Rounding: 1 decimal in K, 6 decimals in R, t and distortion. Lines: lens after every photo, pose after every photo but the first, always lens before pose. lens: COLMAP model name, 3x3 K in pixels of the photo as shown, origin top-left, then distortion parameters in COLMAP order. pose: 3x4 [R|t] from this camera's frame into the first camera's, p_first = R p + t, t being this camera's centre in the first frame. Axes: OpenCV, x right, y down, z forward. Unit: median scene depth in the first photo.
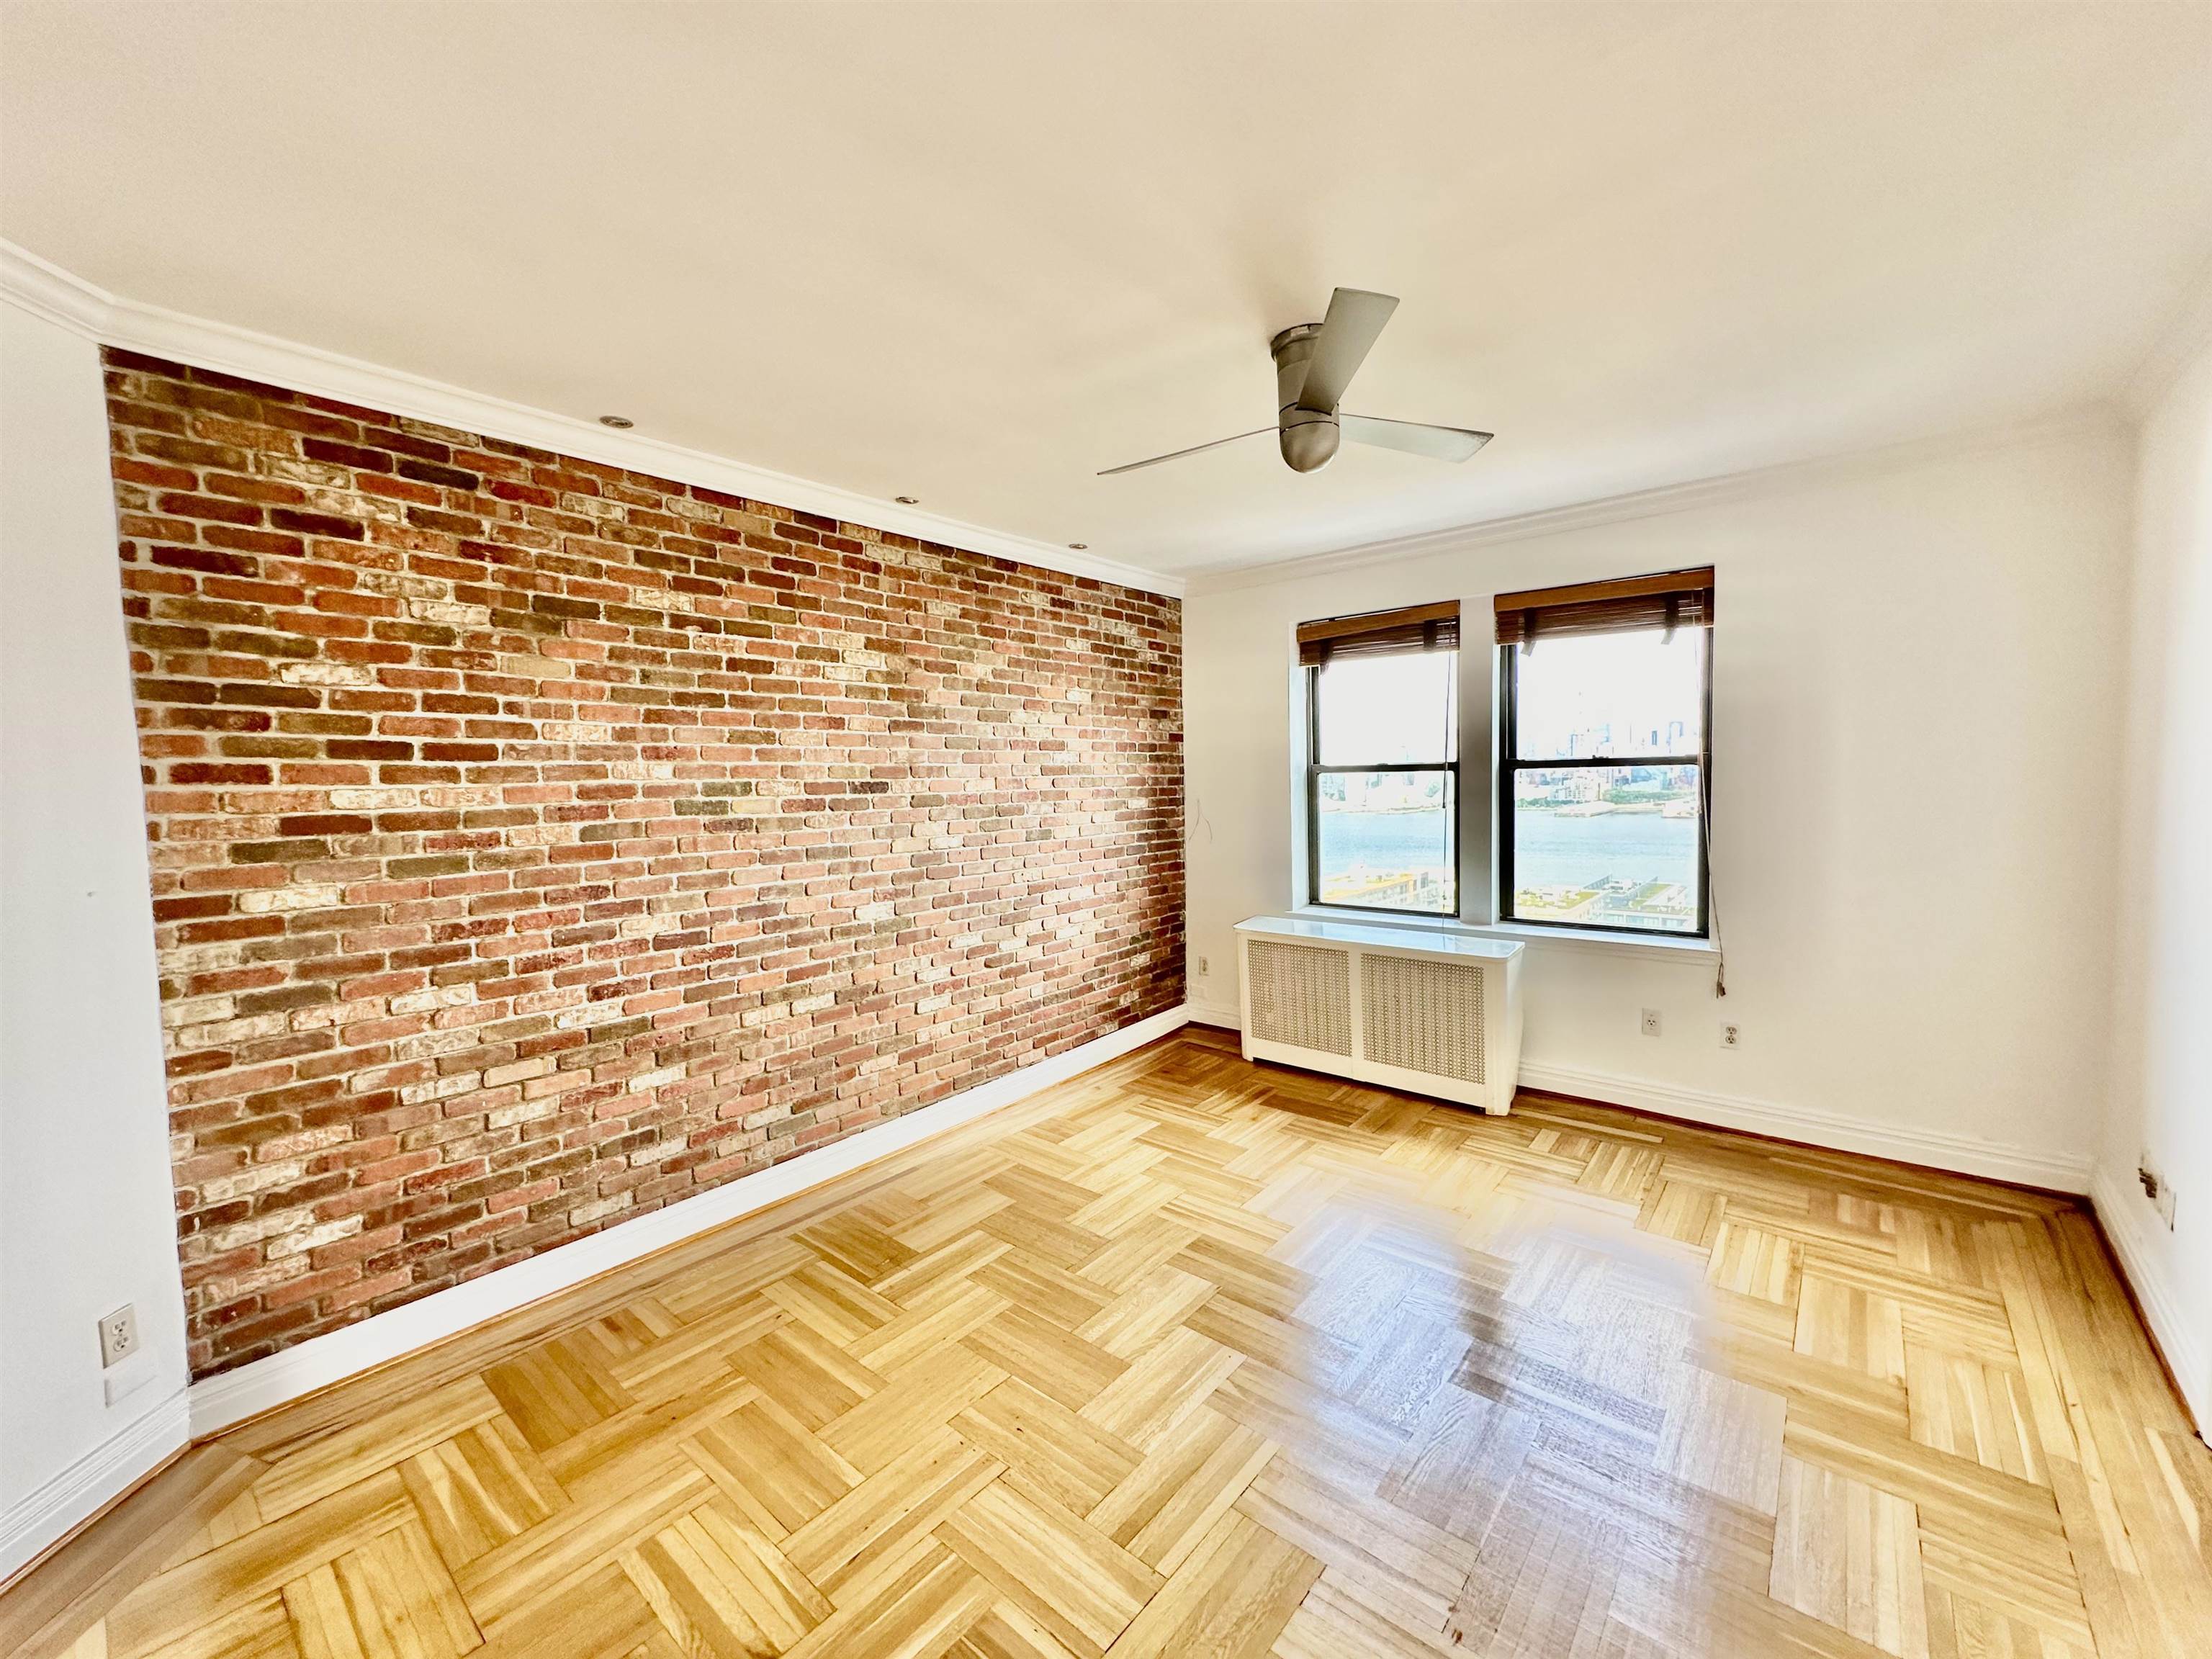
lens RADIAL K [[882.5, 0, 1106.5], [0, 882.5, 830.6], [0, 0, 1]] dist [-0.002153, -0.000022]
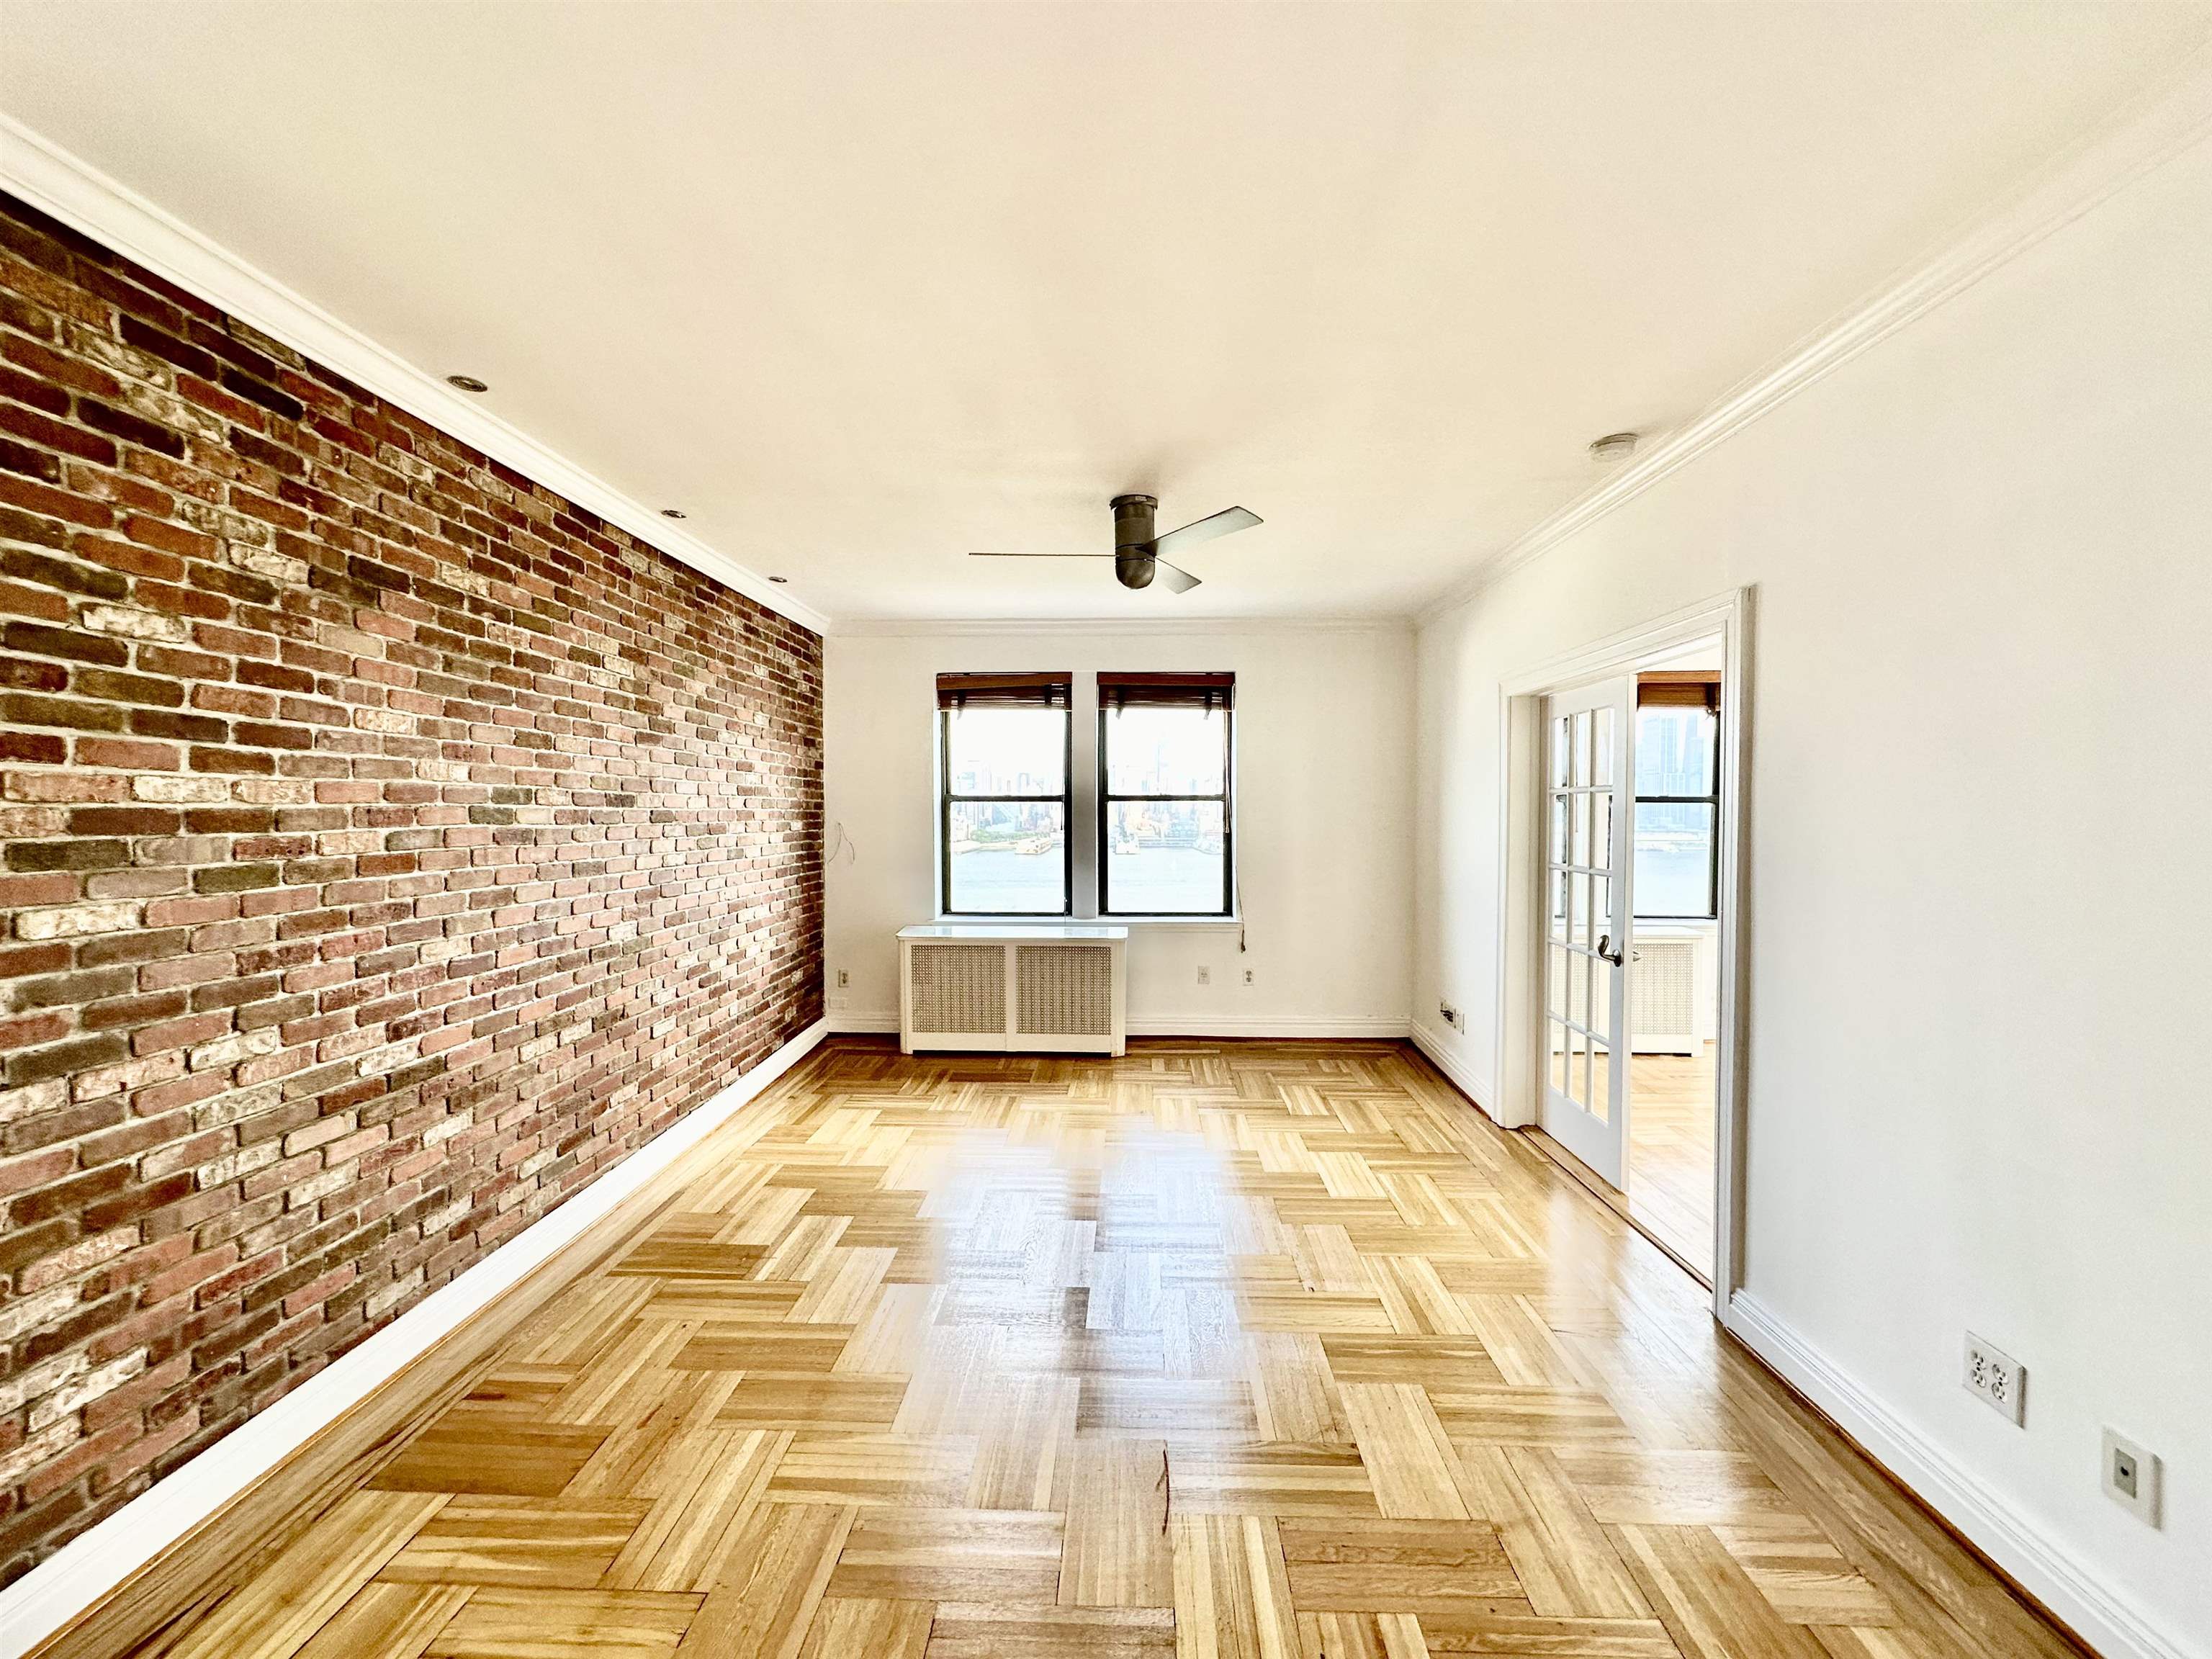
lens RADIAL K [[882.5, 0, 1106.5], [0, 882.5, 830.6], [0, 0, 1]] dist [-0.002153, -0.000022]
pose [[0.785735, 0.007095, 0.618523, -0.548767], [0.020521, 0.999085, -0.037529, 0.037036], [-0.618223, 0.042181, 0.784870, -0.084507]]
